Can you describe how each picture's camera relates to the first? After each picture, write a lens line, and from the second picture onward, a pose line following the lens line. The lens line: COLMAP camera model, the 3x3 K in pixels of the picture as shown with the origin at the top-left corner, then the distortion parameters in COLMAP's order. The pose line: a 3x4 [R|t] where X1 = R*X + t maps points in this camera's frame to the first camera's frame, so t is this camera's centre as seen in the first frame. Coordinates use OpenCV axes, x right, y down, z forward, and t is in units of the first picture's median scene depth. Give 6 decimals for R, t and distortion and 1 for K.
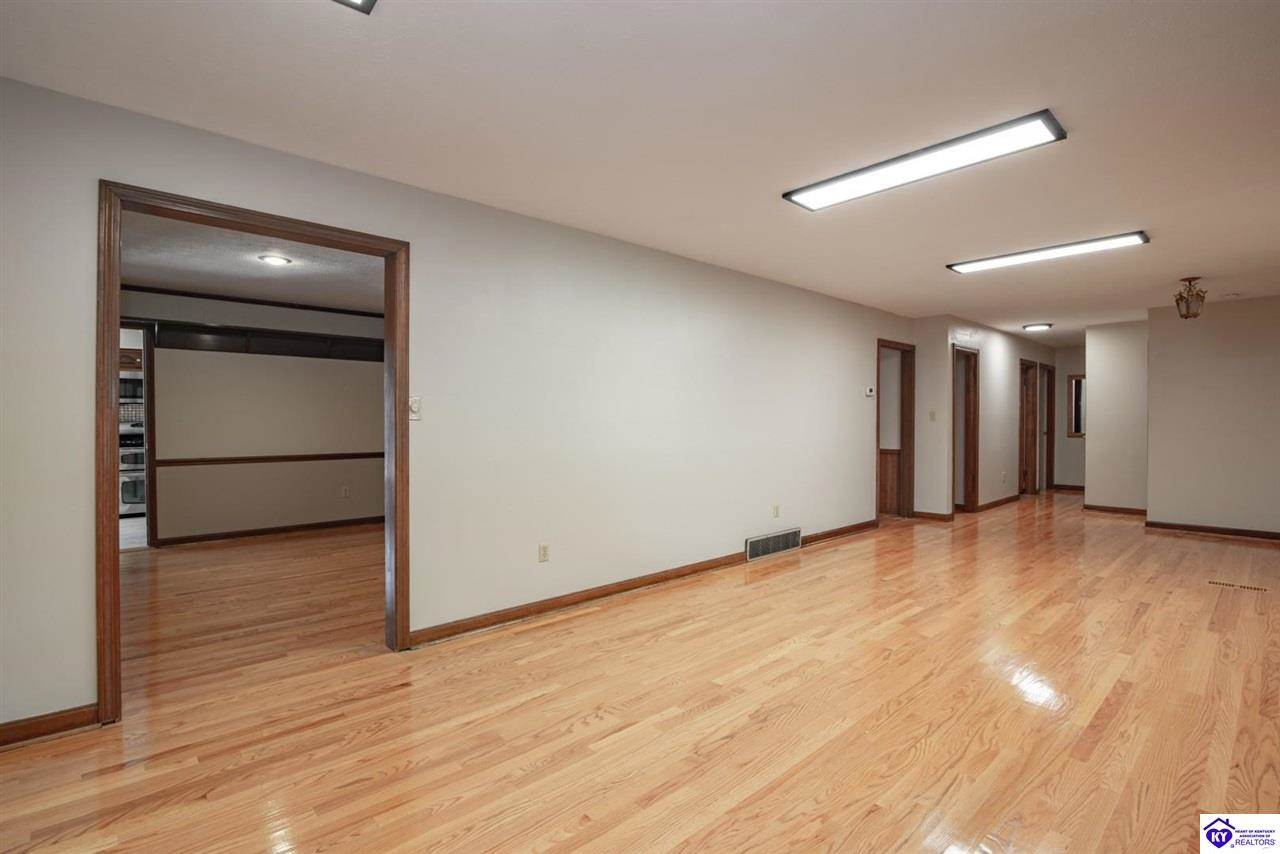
lens RADIAL K [[590.0, 0, 646.6], [0, 590.0, 428.8], [0, 0, 1]] dist [-0.020837, 0.000356]
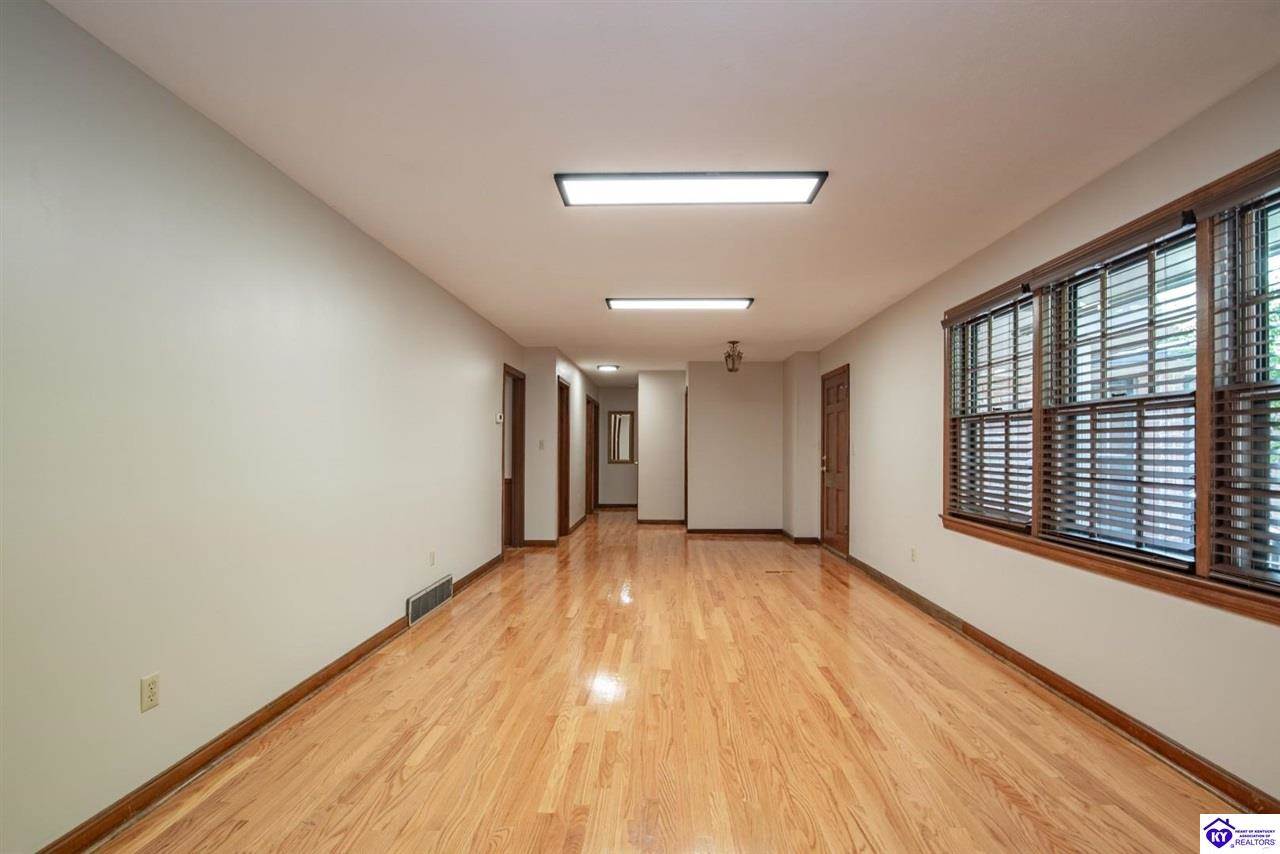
lens RADIAL K [[590.0, 0, 615.9], [0, 590.0, 447.9], [0, 0, 1]] dist [-0.020837, 0.000356]
pose [[0.705380, 0.004093, 0.708818, -0.197378], [0.006358, 0.999907, -0.012101, -0.004323], [-0.708801, 0.013042, 0.705288, 0.251547]]
